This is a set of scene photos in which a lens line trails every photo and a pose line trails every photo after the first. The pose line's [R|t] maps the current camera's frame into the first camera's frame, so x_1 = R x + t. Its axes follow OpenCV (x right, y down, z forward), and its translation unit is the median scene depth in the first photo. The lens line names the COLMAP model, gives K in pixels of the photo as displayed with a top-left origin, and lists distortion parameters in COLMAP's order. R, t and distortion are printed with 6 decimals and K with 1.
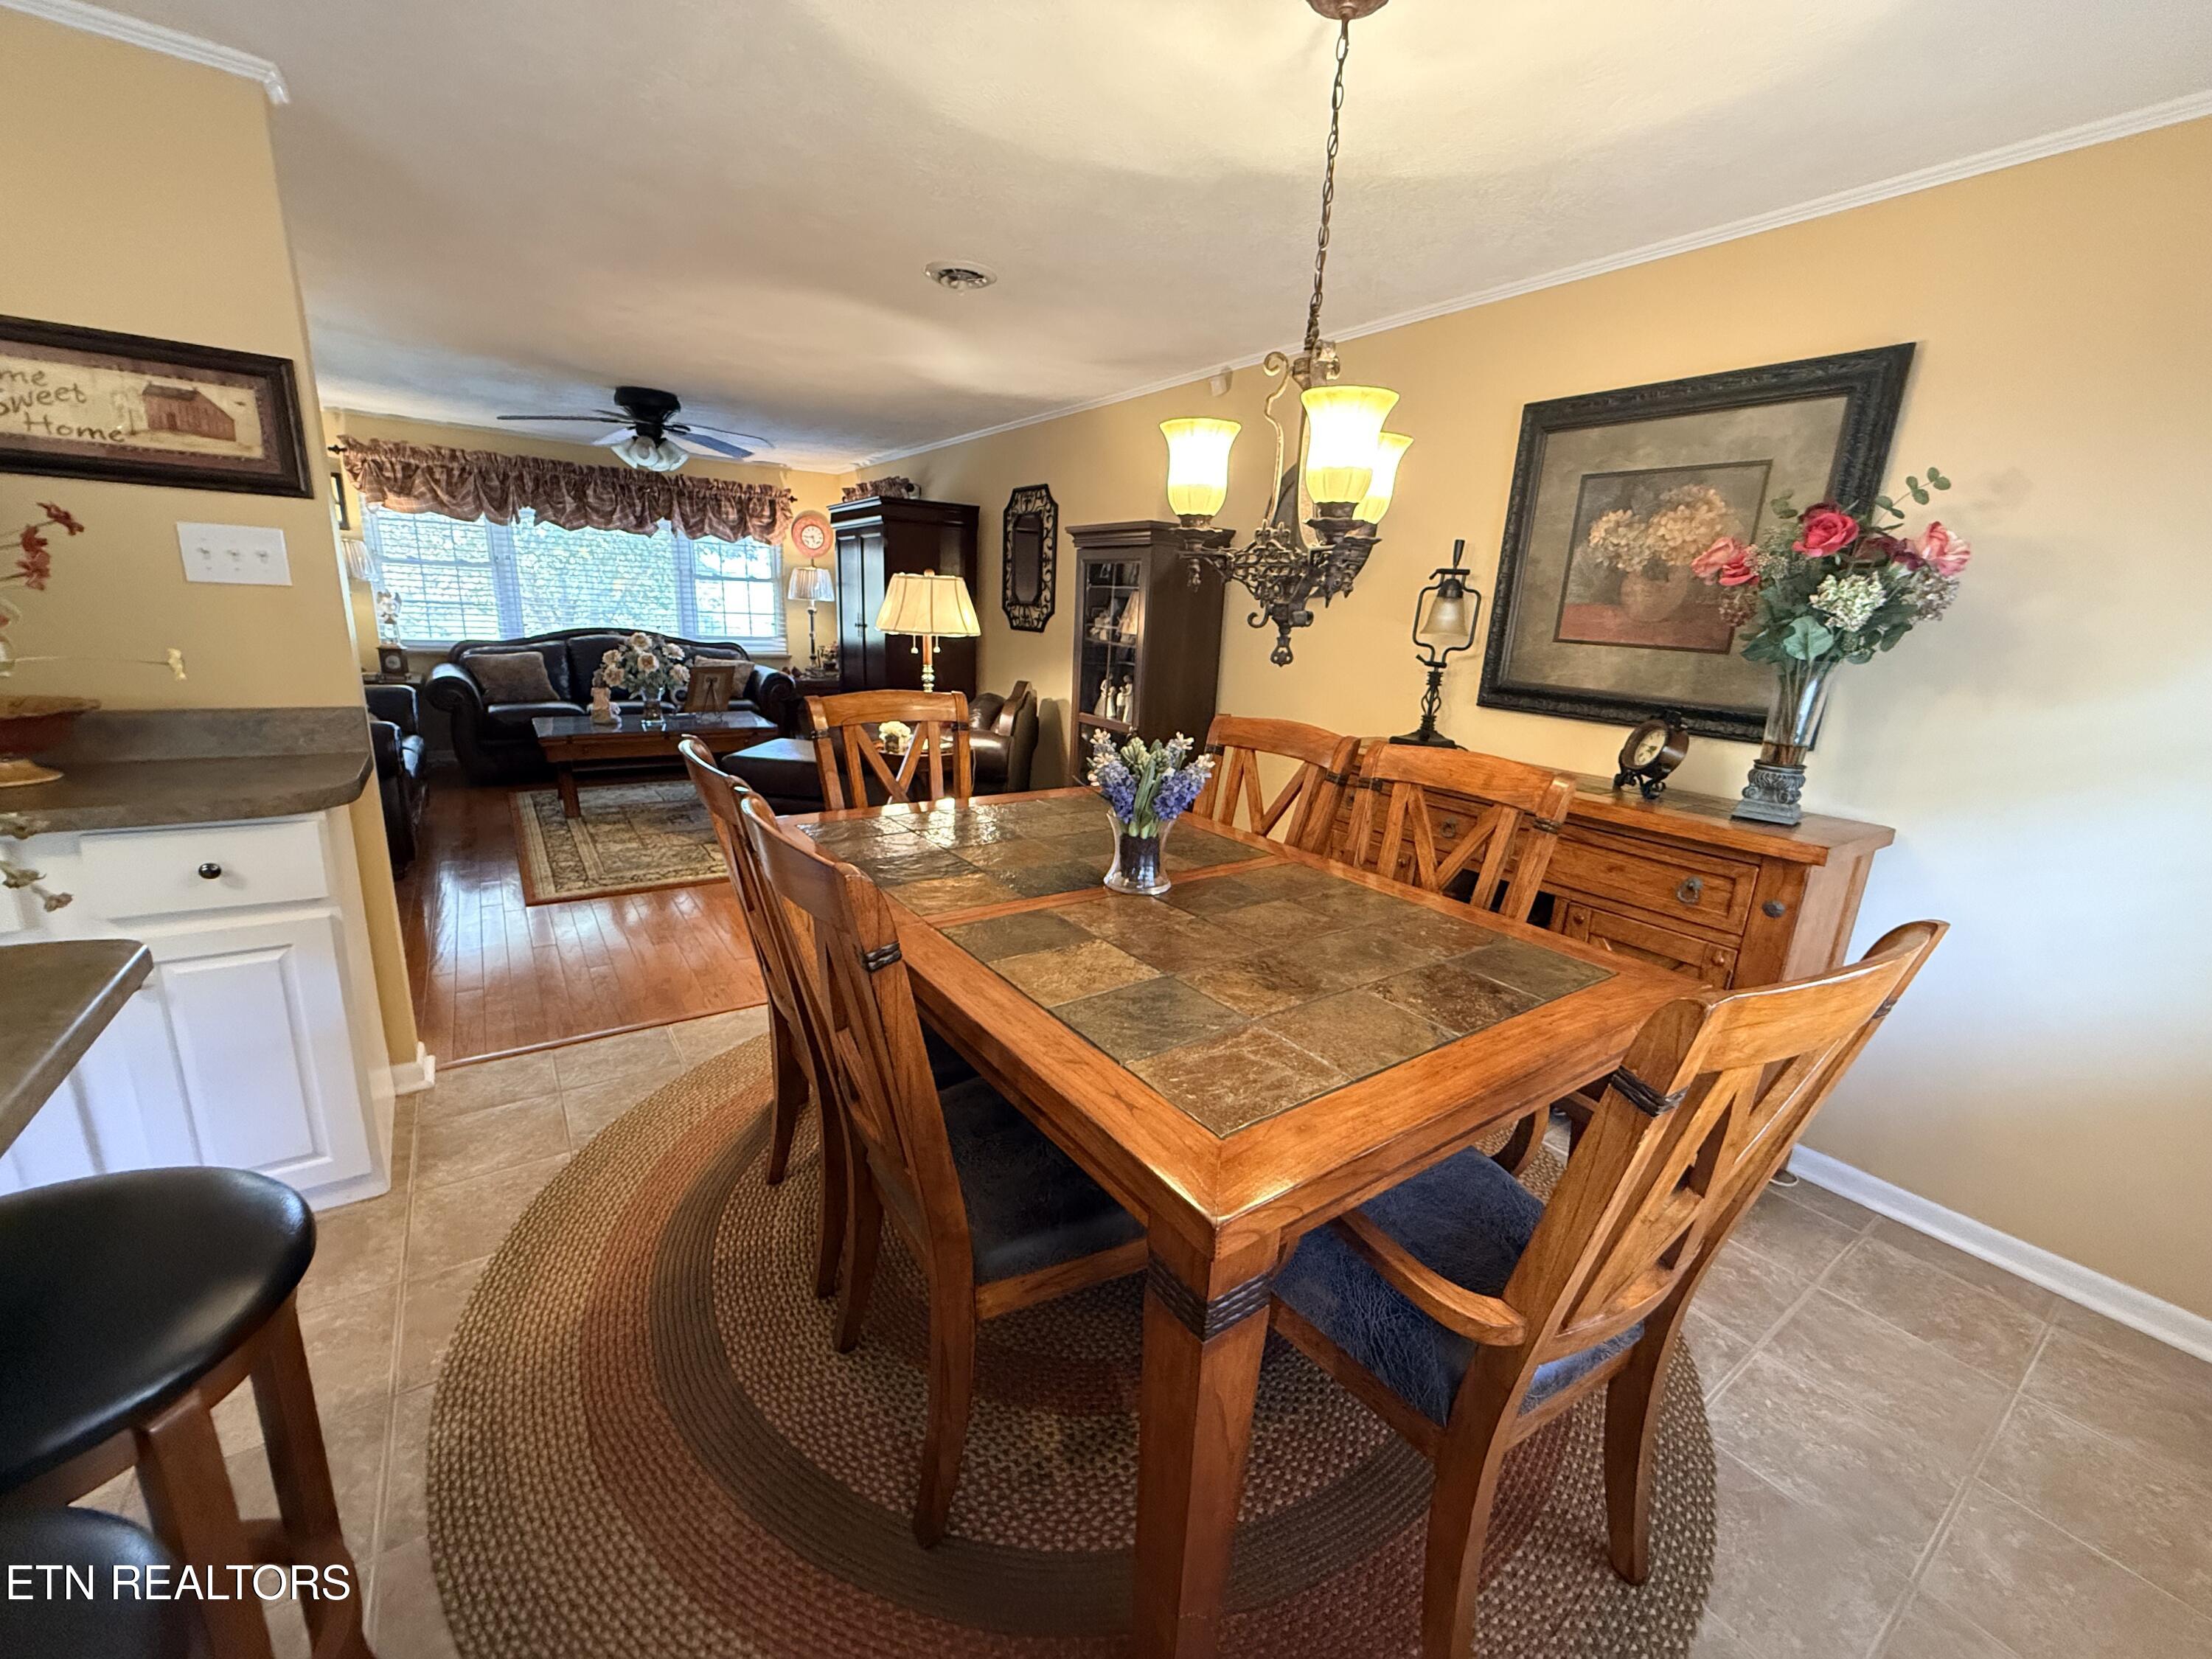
lens RADIAL K [[888.3, 0, 1104.5], [0, 888.3, 821.4], [0, 0, 1]] dist [-0.001122, -0.000342]
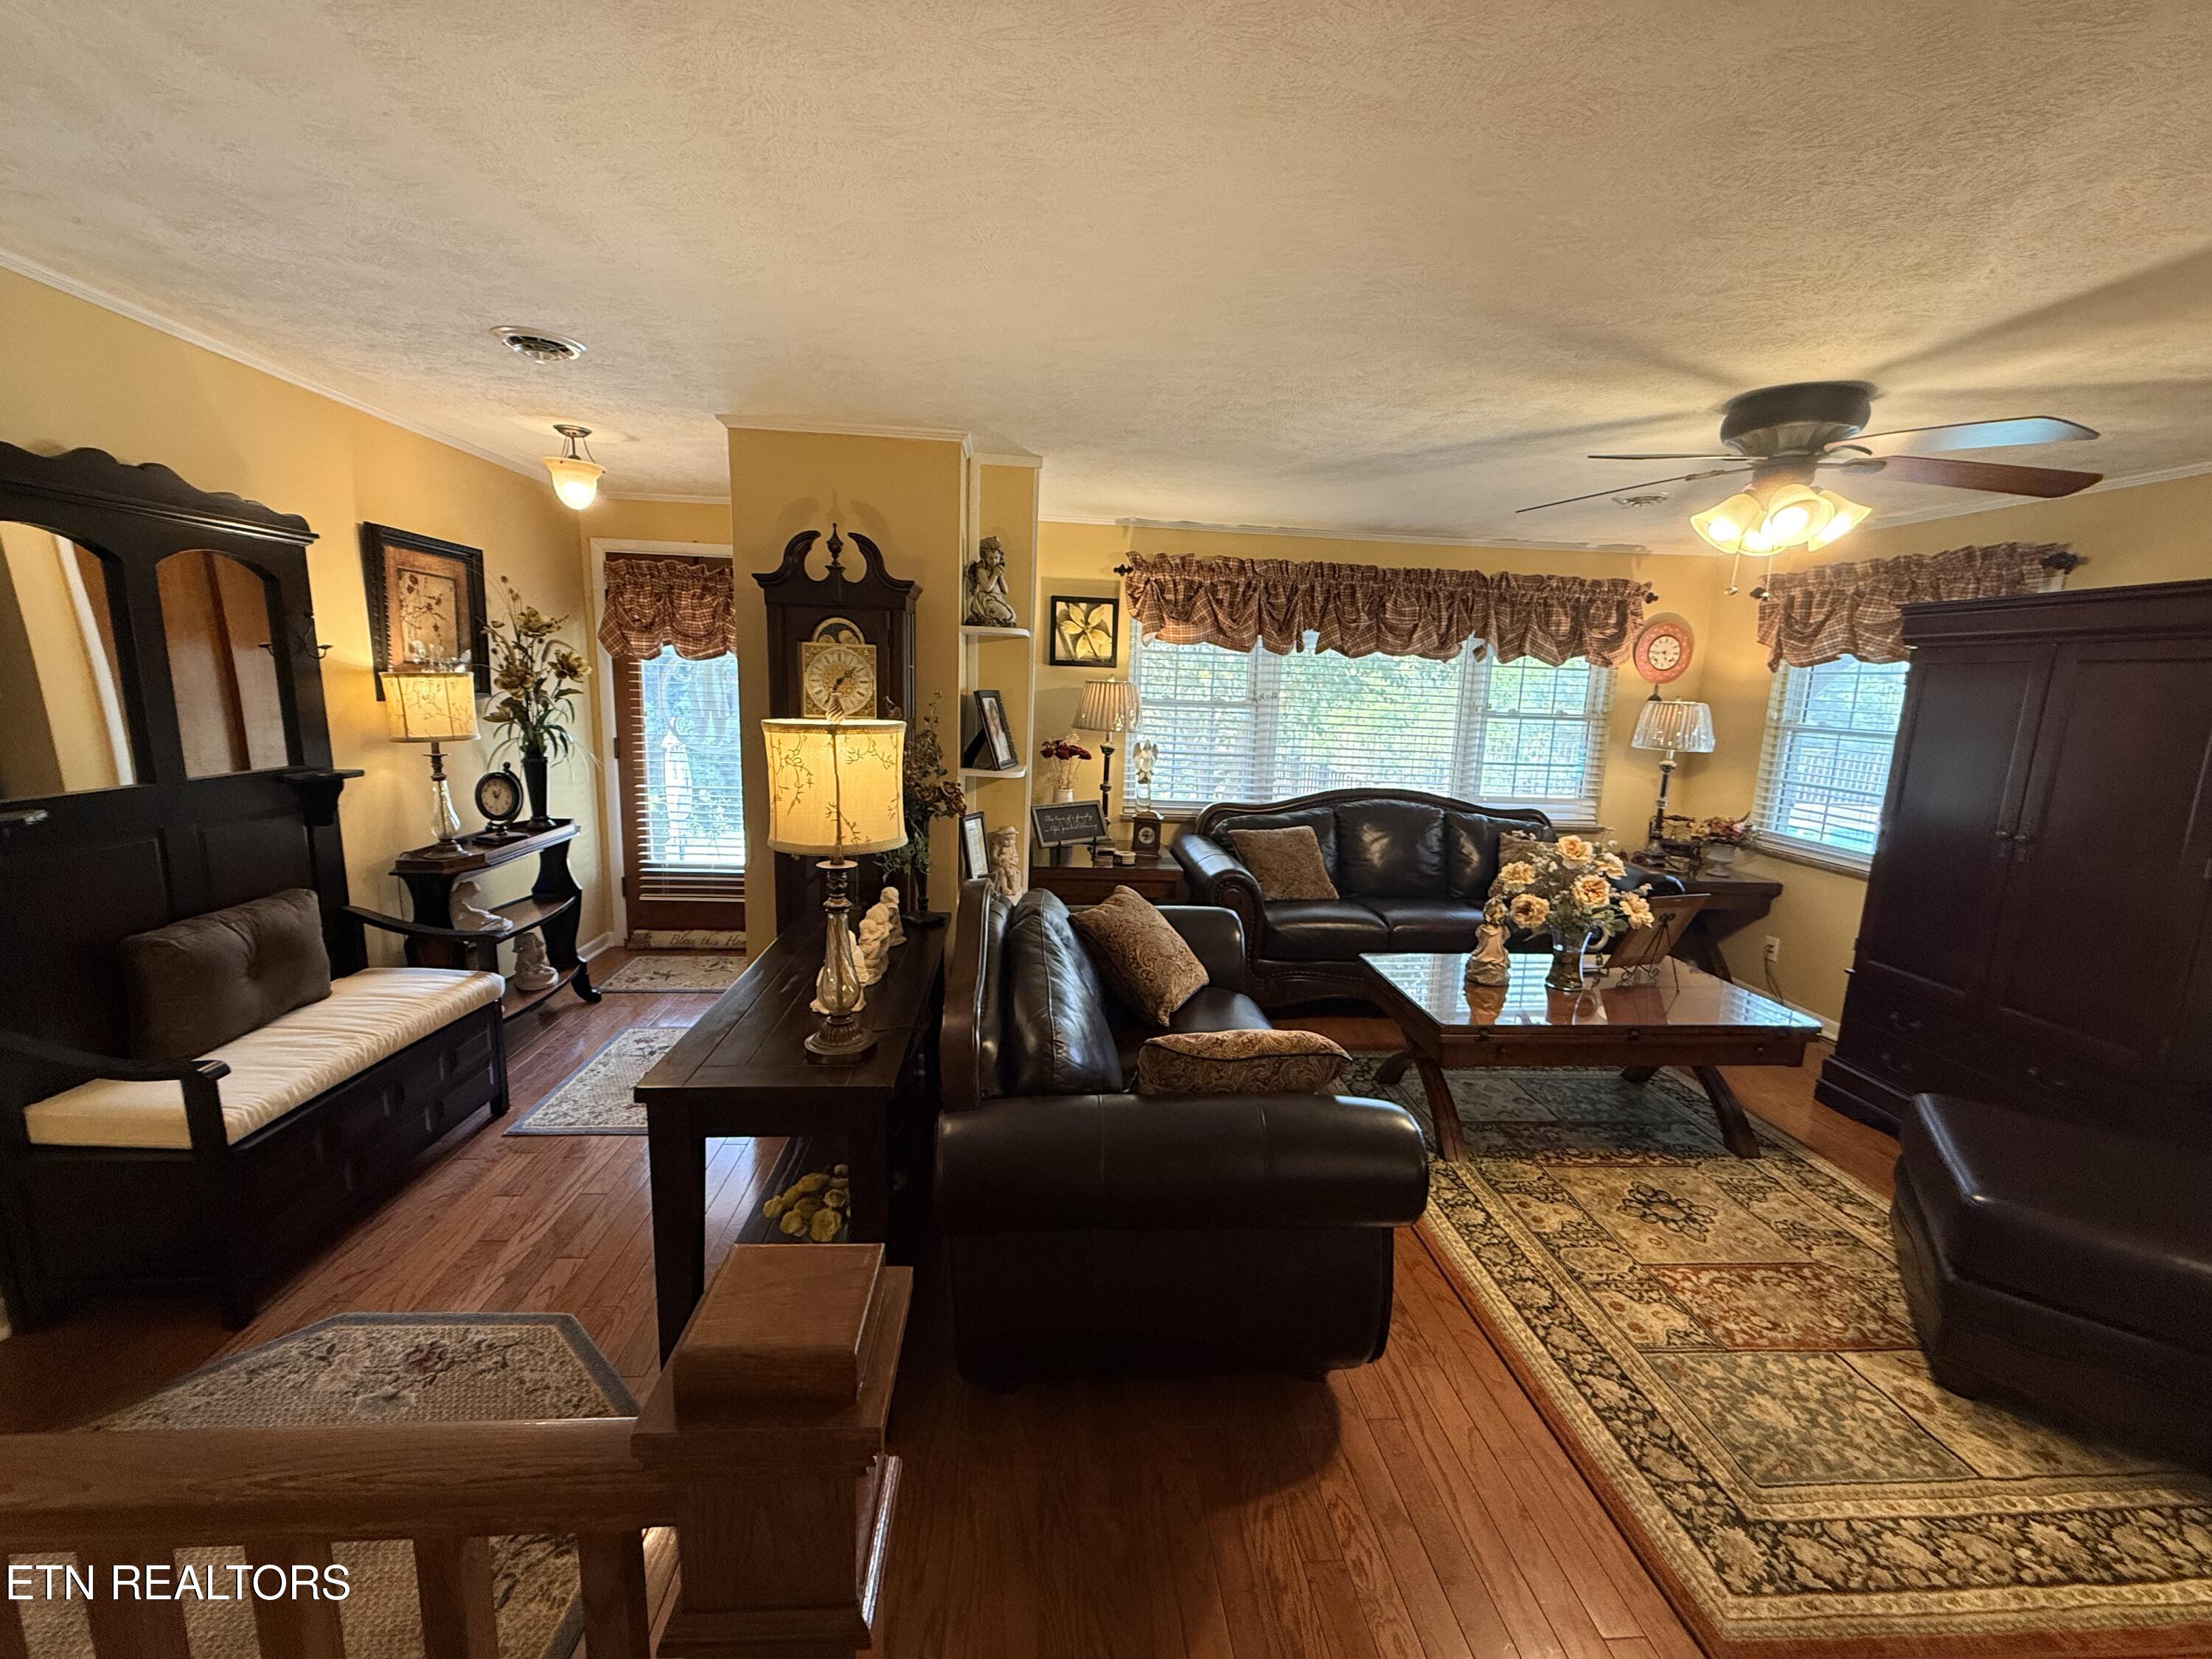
lens RADIAL K [[888.3, 0, 1103.8], [0, 888.3, 837.3], [0, 0, 1]] dist [-0.001122, -0.000342]
pose [[0.860164, 0.070846, -0.505072, -0.427963], [-0.116385, 0.991442, -0.059141, -0.122980], [0.496560, 0.109654, 0.861048, 0.307727]]
